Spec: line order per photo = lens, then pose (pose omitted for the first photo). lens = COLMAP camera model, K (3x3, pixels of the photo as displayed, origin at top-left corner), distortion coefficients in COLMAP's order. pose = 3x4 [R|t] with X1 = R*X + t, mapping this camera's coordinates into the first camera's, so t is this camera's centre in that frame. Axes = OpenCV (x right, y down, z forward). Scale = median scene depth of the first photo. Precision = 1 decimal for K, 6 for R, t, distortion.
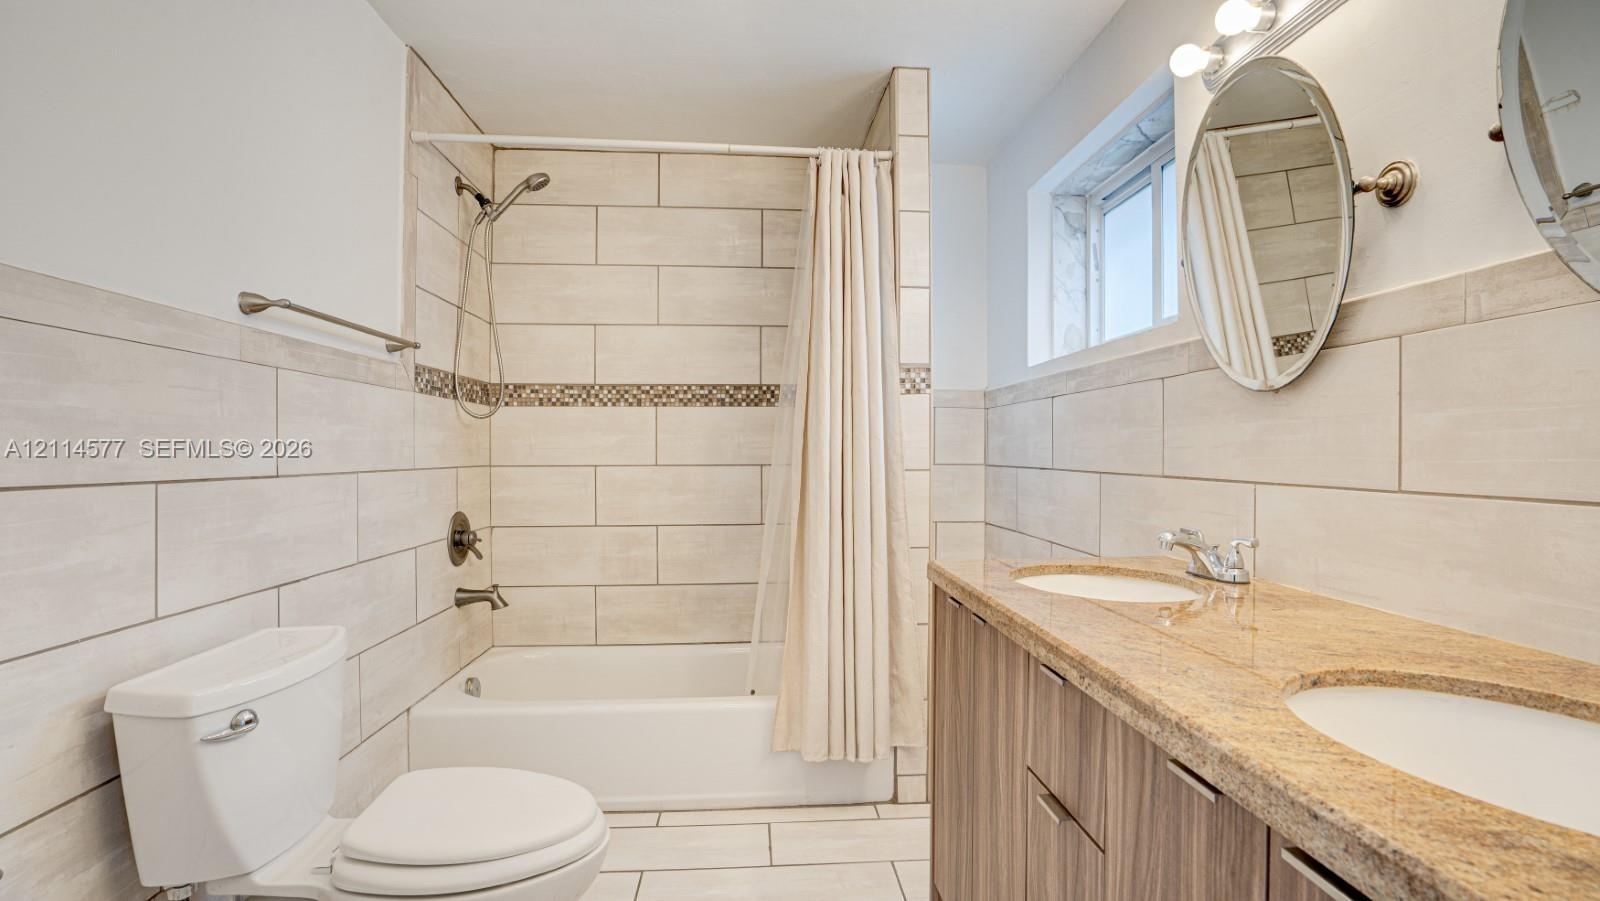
lens RADIAL K [[747.6, 0, 811.5], [0, 747.6, 456.1], [0, 0, 1]] dist [-0.048350, 0.016029]
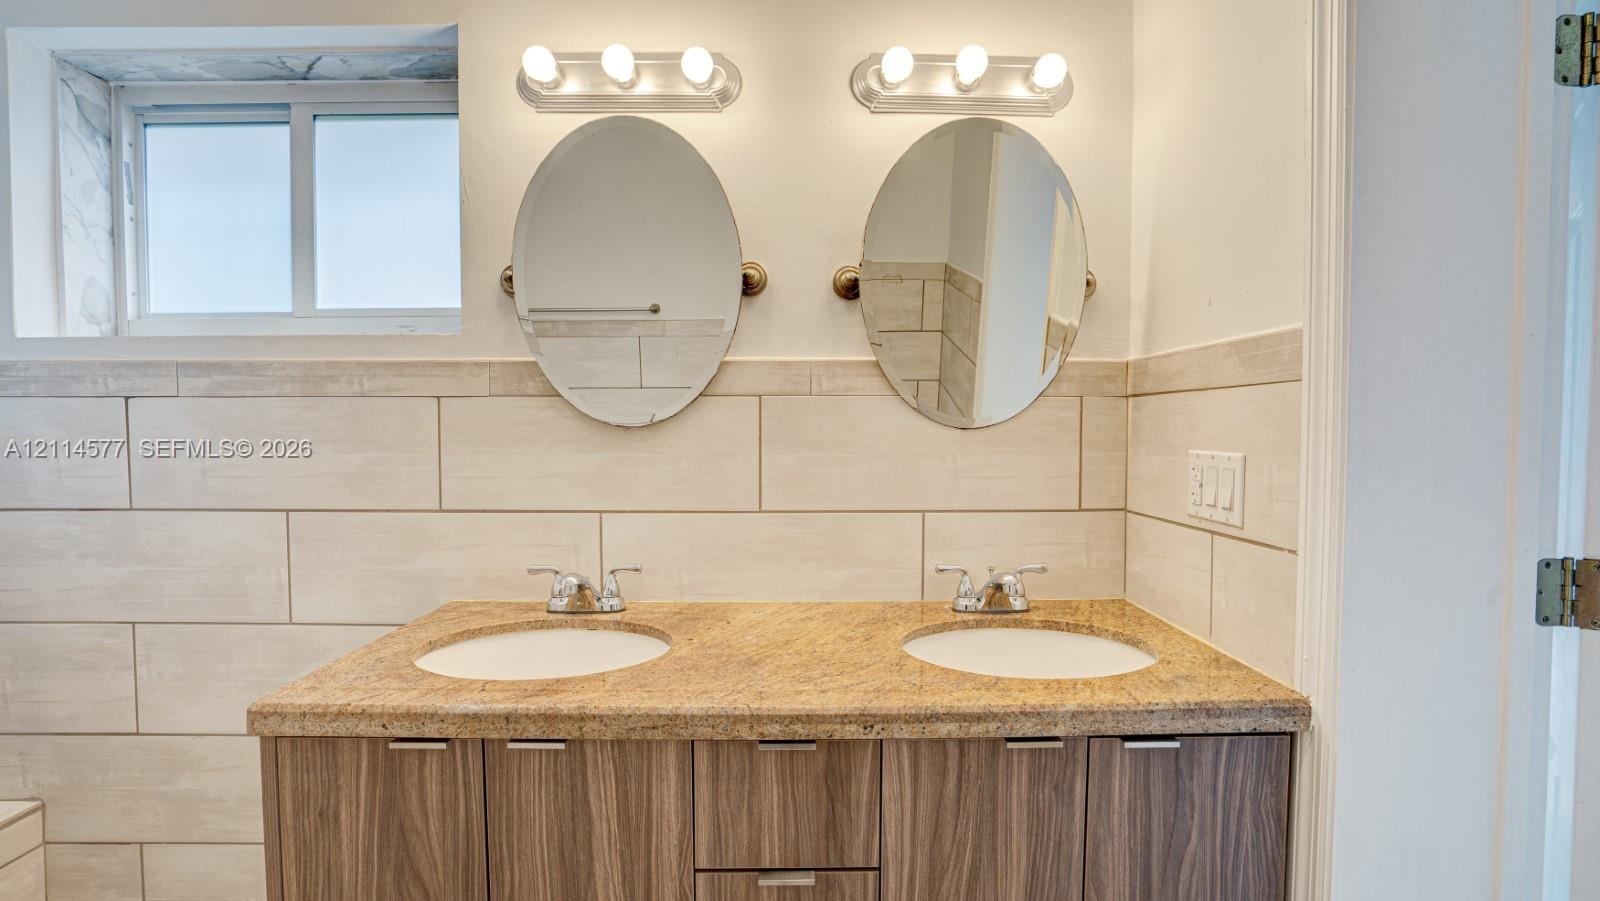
lens RADIAL K [[747.6, 0, 811.5], [0, 747.6, 452.0], [0, 0, 1]] dist [-0.048350, 0.016029]
pose [[0.059818, -0.038553, 0.997465, -0.559792], [0.006072, 0.999249, 0.038258, -0.112720], [-0.998191, 0.003768, 0.060007, 0.815161]]
